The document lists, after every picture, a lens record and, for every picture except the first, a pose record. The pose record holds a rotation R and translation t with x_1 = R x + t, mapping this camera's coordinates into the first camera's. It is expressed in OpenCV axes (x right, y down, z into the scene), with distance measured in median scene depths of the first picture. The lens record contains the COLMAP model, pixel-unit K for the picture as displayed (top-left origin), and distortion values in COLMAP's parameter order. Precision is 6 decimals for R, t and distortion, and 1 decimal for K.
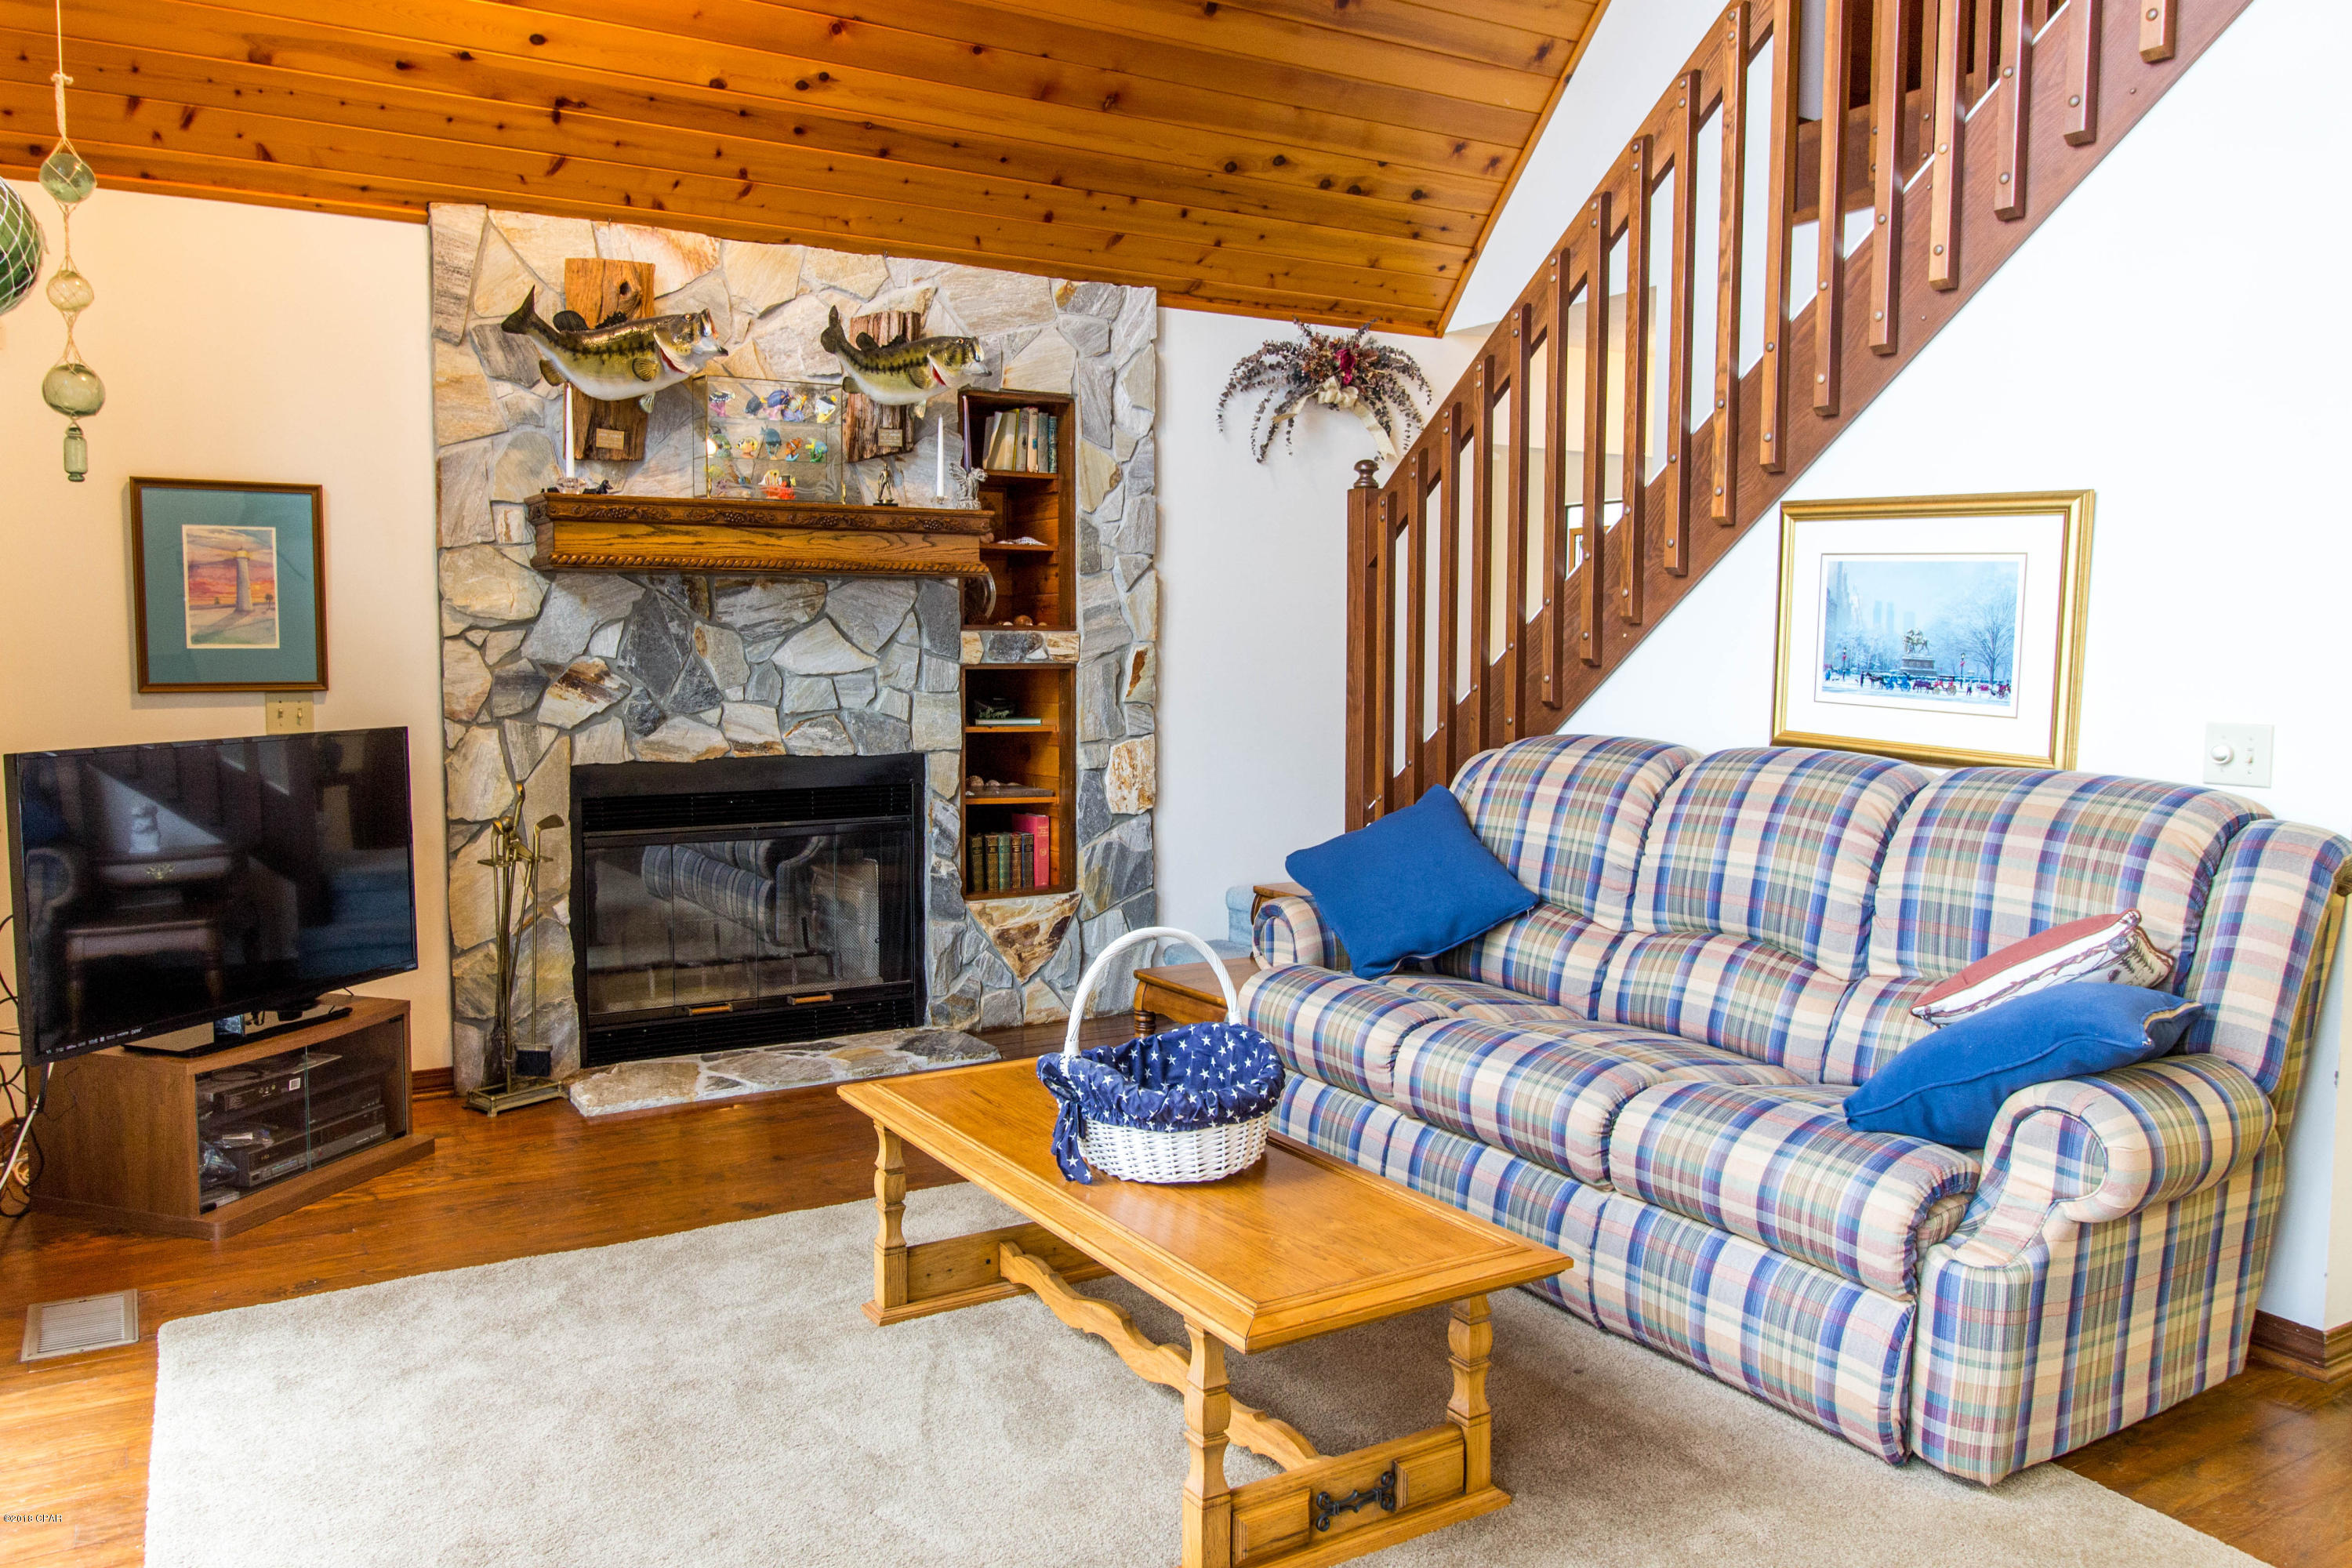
lens RADIAL K [[1703.2, 0, 1174.8], [0, 1703.2, 771.6], [0, 0, 1]] dist [0.019214, 0.002176]
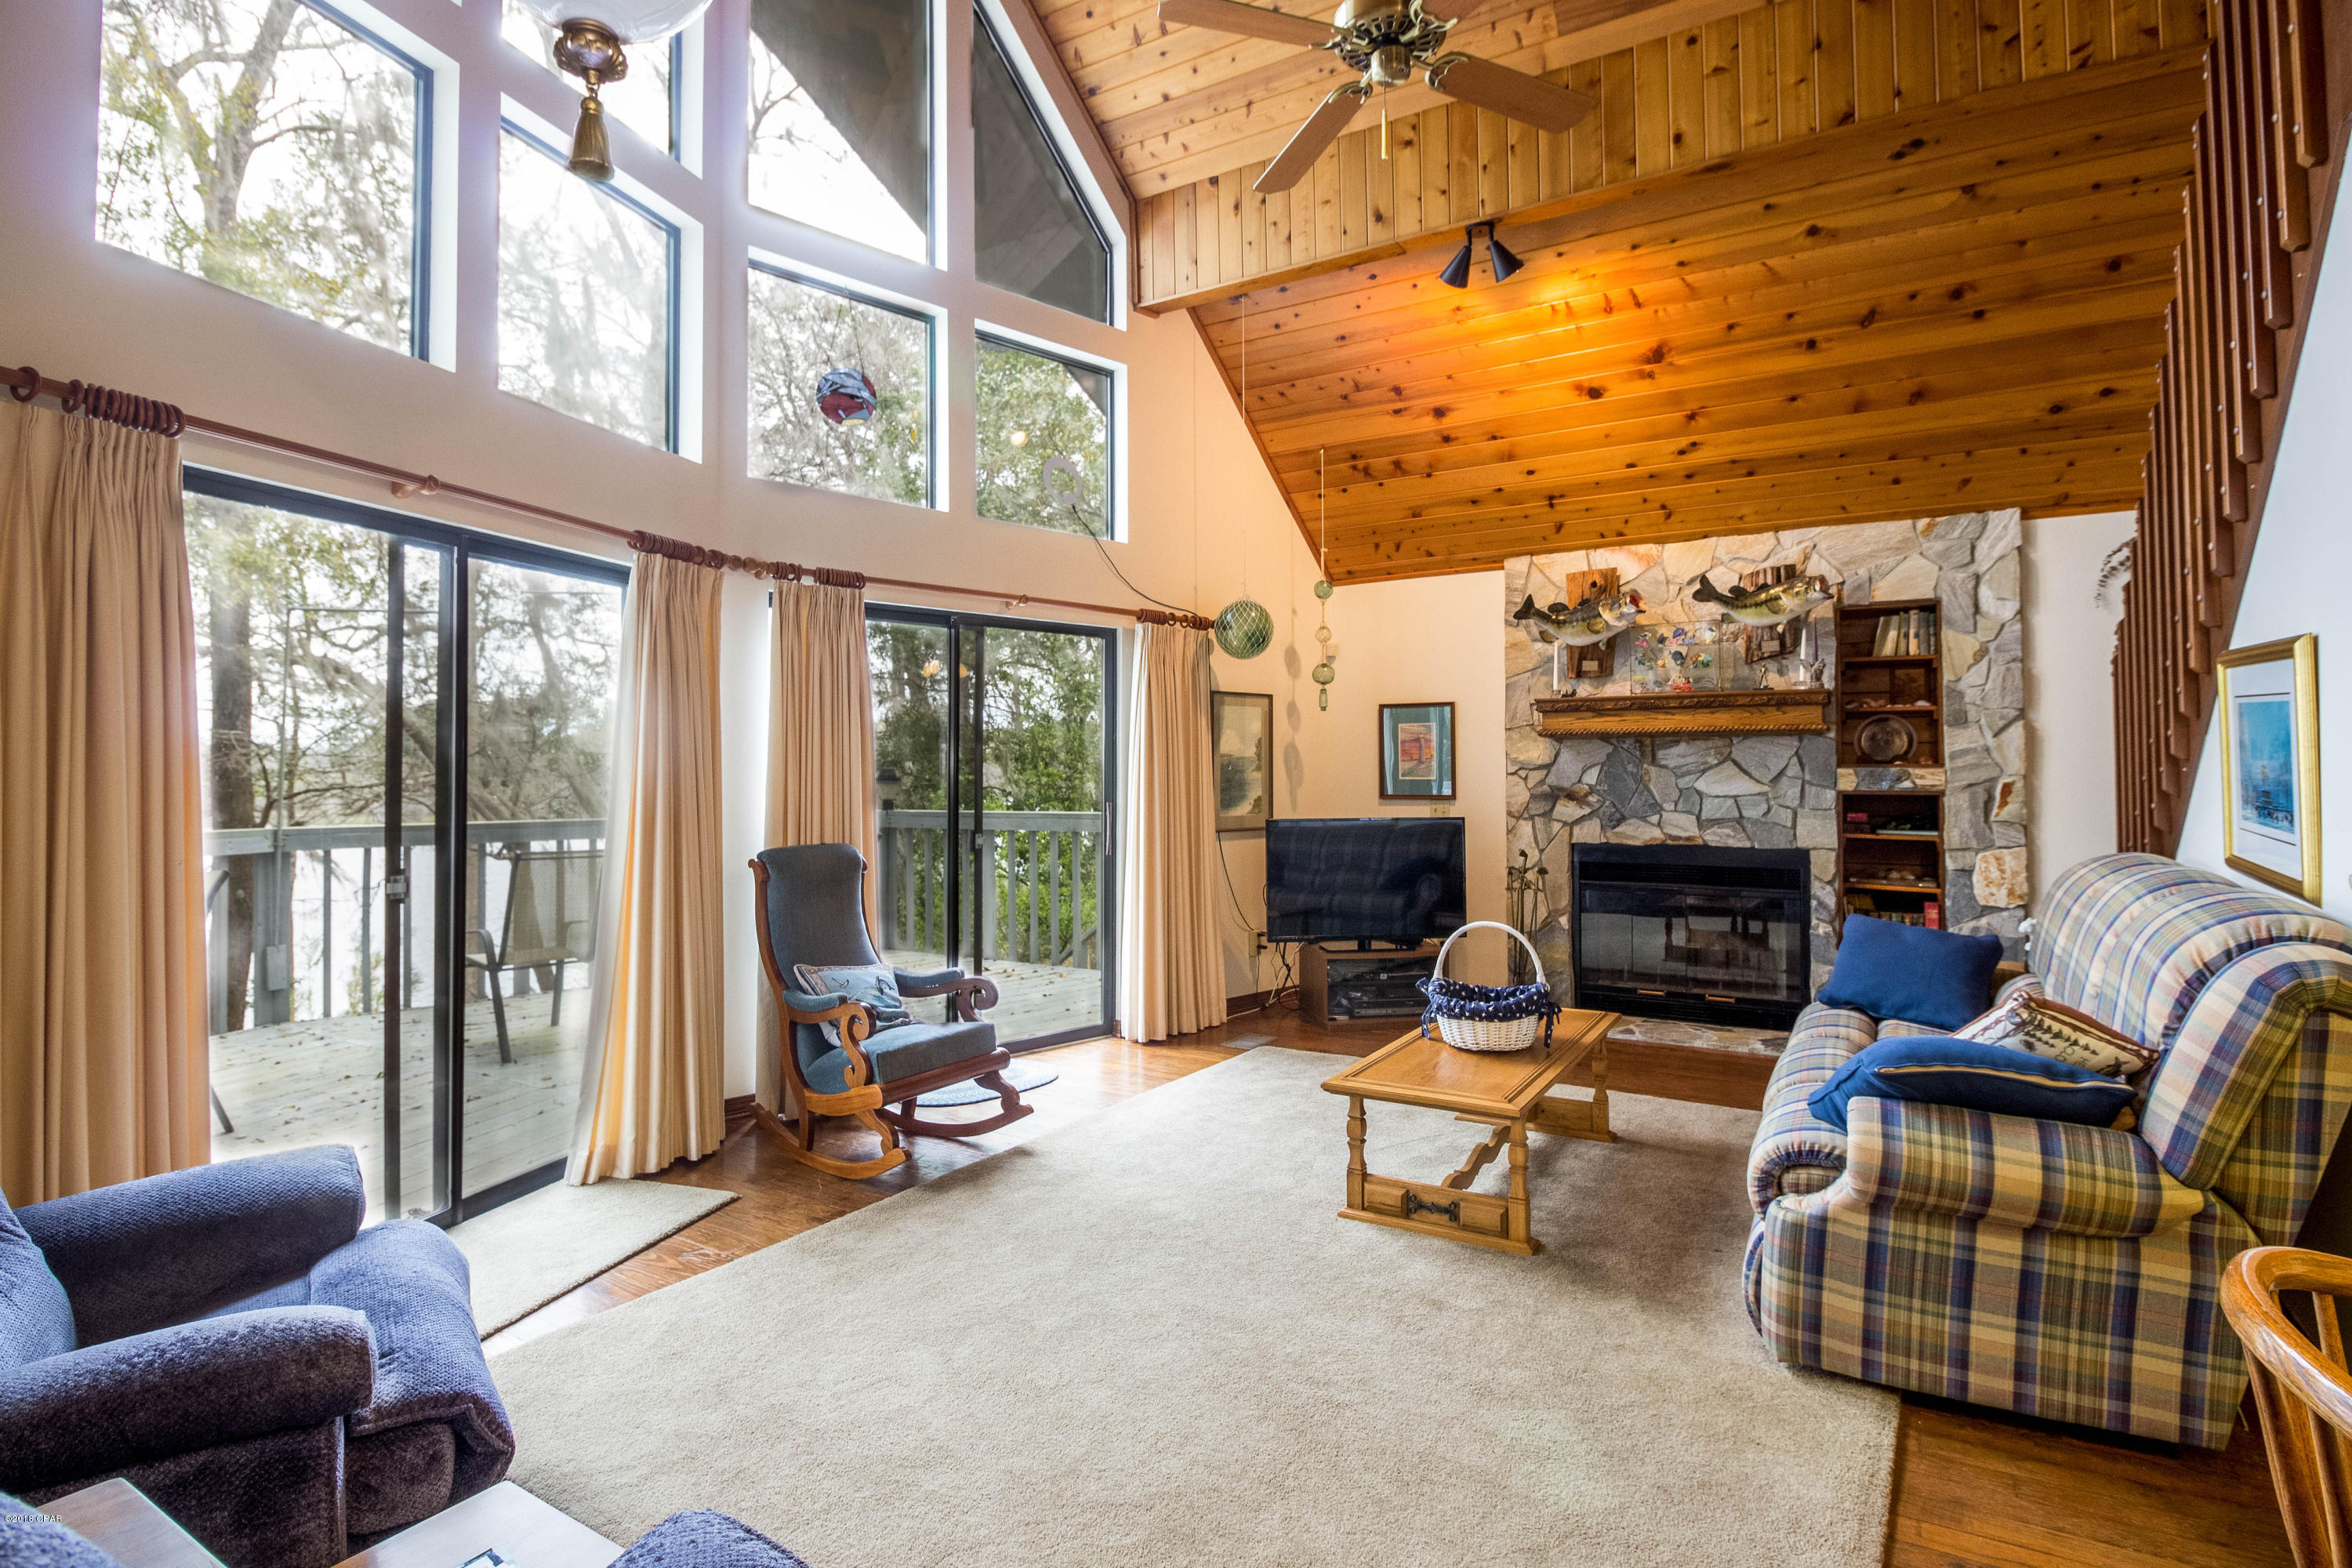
lens RADIAL K [[1102.5, 0, 1172.7], [0, 1102.5, 777.7], [0, 0, 1]] dist [0.001333, -0.000746]
pose [[0.504299, 0.000841, -0.863528, 0.429915], [-0.064915, 0.997207, -0.036940, -0.001872], [0.861085, 0.074685, 0.502945, 0.026217]]
